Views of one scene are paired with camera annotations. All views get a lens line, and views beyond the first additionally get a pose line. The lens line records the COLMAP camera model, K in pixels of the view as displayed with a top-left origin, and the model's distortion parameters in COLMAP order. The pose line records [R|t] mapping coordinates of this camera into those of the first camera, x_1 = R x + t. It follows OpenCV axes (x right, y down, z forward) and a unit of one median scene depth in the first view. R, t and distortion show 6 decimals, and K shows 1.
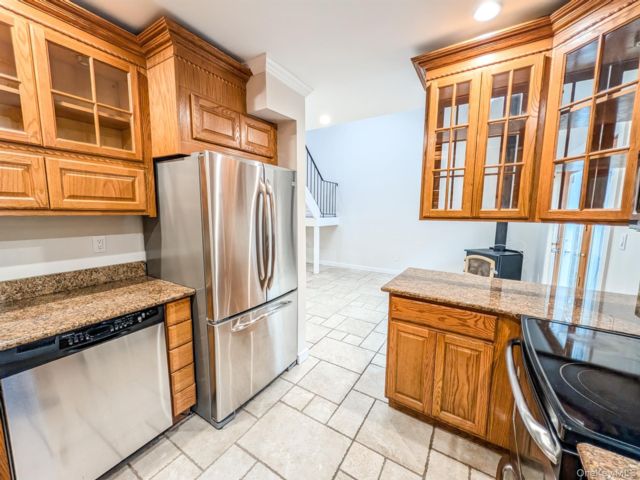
lens RADIAL K [[248.6, 0, 320.0], [0, 248.6, 240.0], [0, 0, 1]] dist [-0.001104, -0.000061]
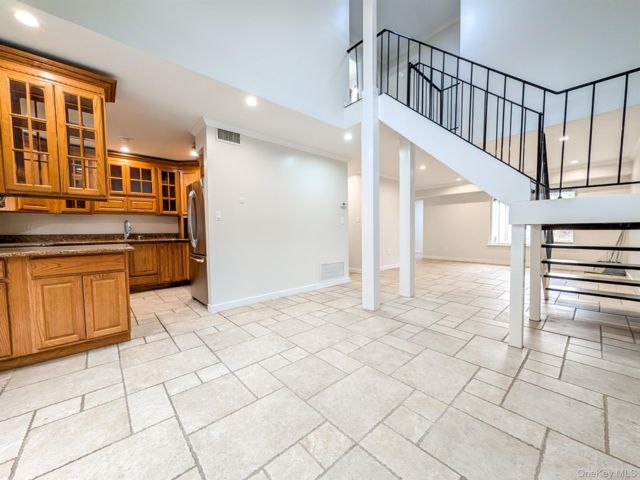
lens RADIAL K [[248.6, 0, 318.4], [0, 248.6, 242.6], [0, 0, 1]] dist [0.000144, 0.000067]
pose [[-0.272908, 0.051513, -0.960660, 0.644252], [-0.108438, 0.990555, 0.083922, -0.038995], [0.955909, 0.127075, -0.264744, 1.151628]]
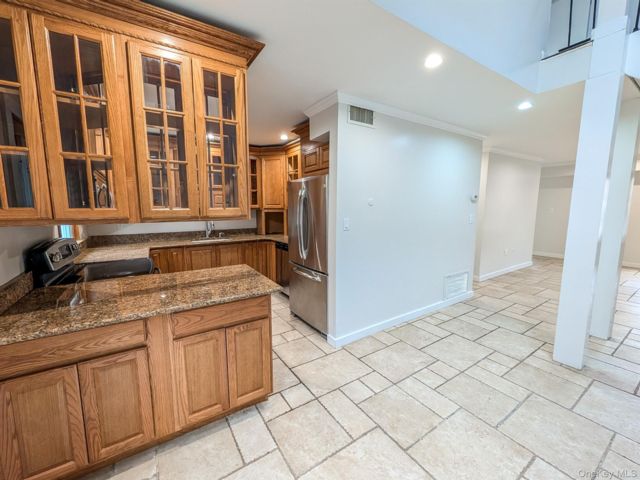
lens RADIAL K [[263.5, 0, 315.5], [0, 263.5, 239.6], [0, 0, 1]] dist [0.000068, 0.000046]
pose [[-0.426663, 0.113346, -0.897280, 0.567725], [-0.100932, 0.979951, 0.171783, -0.091978], [0.898761, 0.163858, -0.406669, 0.802914]]
